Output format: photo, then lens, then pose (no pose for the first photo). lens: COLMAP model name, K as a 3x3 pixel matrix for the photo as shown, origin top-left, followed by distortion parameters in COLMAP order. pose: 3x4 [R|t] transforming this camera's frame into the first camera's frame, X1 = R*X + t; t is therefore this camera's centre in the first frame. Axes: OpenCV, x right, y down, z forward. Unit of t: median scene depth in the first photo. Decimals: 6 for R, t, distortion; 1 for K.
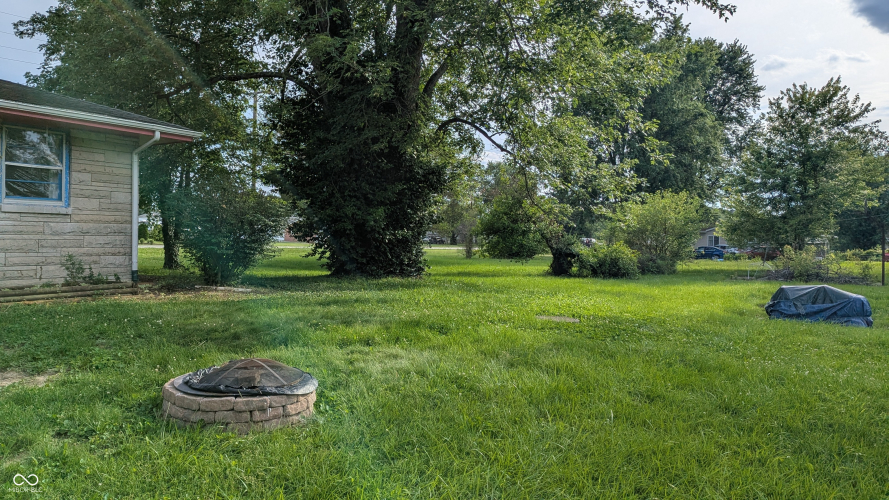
lens RADIAL K [[680.7, 0, 444.3], [0, 680.7, 245.3], [0, 0, 1]] dist [0.048707, -0.041297]
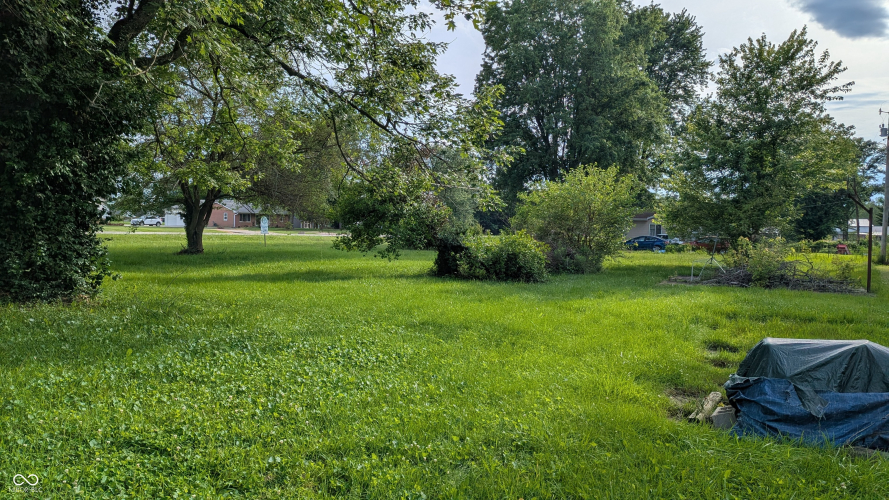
lens RADIAL K [[680.7, 0, 448.7], [0, 680.7, 251.0], [0, 0, 1]] dist [0.048707, -0.041297]
pose [[0.997244, 0.004711, 0.074044, 0.094383], [-0.006731, 0.999611, 0.027059, -0.001931], [-0.073888, -0.027483, 0.996888, 0.210728]]
